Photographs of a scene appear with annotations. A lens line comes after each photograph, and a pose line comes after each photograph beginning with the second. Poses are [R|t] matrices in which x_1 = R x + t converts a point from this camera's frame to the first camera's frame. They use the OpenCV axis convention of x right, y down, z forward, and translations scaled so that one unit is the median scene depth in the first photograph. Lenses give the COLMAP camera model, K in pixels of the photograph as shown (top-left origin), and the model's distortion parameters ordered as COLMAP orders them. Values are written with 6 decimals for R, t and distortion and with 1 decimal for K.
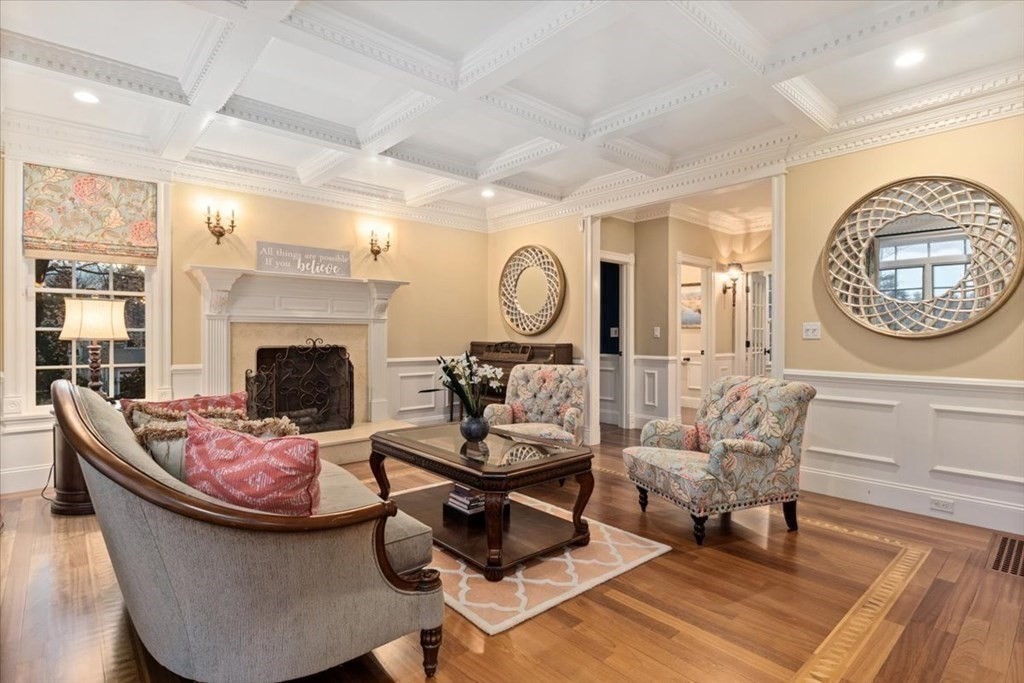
lens RADIAL K [[513.6, 0, 510.1], [0, 513.6, 325.7], [0, 0, 1]] dist [-0.010633, 0.000508]
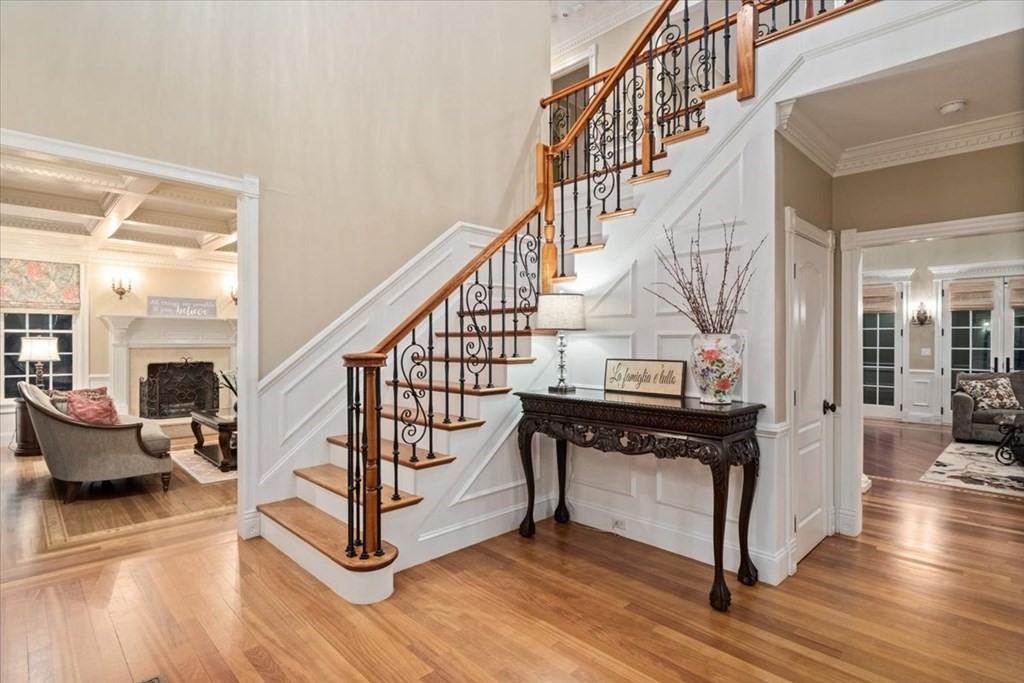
lens RADIAL K [[515.0, 0, 513.4], [0, 515.0, 334.4], [0, 0, 1]] dist [-0.008913, -0.001196]
pose [[0.998594, 0.003047, 0.052927, 0.612088], [-0.003230, 0.999989, 0.003380, -0.062014], [-0.052916, -0.003547, 0.998593, -0.714339]]
